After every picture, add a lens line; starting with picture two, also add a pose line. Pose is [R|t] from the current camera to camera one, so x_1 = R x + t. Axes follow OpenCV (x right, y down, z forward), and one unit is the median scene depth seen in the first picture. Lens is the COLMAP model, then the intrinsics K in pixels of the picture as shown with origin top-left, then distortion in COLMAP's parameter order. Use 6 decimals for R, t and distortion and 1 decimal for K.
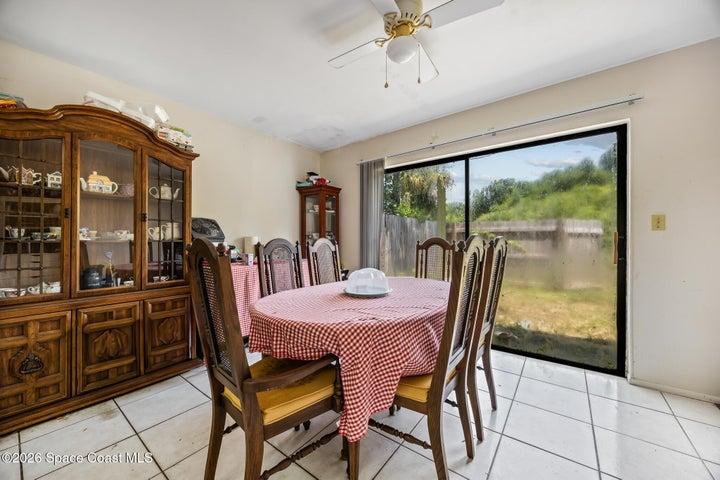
lens RADIAL K [[273.7, 0, 355.8], [0, 273.7, 235.0], [0, 0, 1]] dist [-0.002842, -0.000122]
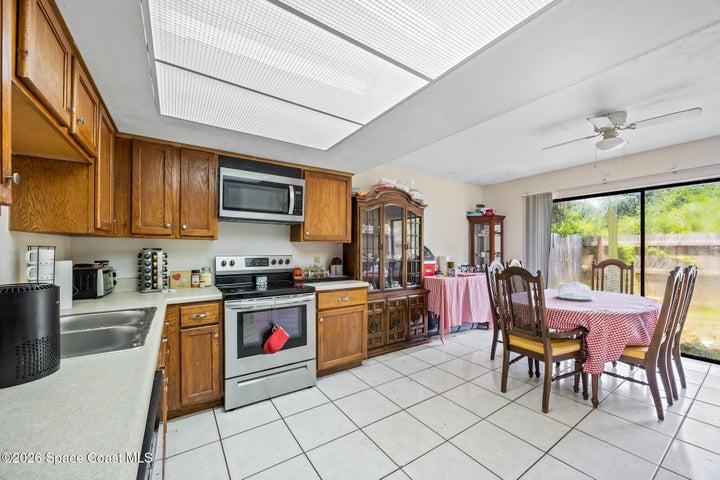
lens RADIAL K [[274.6, 0, 360.5], [0, 274.6, 246.3], [0, 0, 1]] dist [0.000464, 0.000138]
pose [[0.946416, -0.003307, -0.322933, -0.432906], [0.005445, 0.999969, 0.005717, -0.069802], [0.322904, -0.007168, 0.946404, -0.612669]]
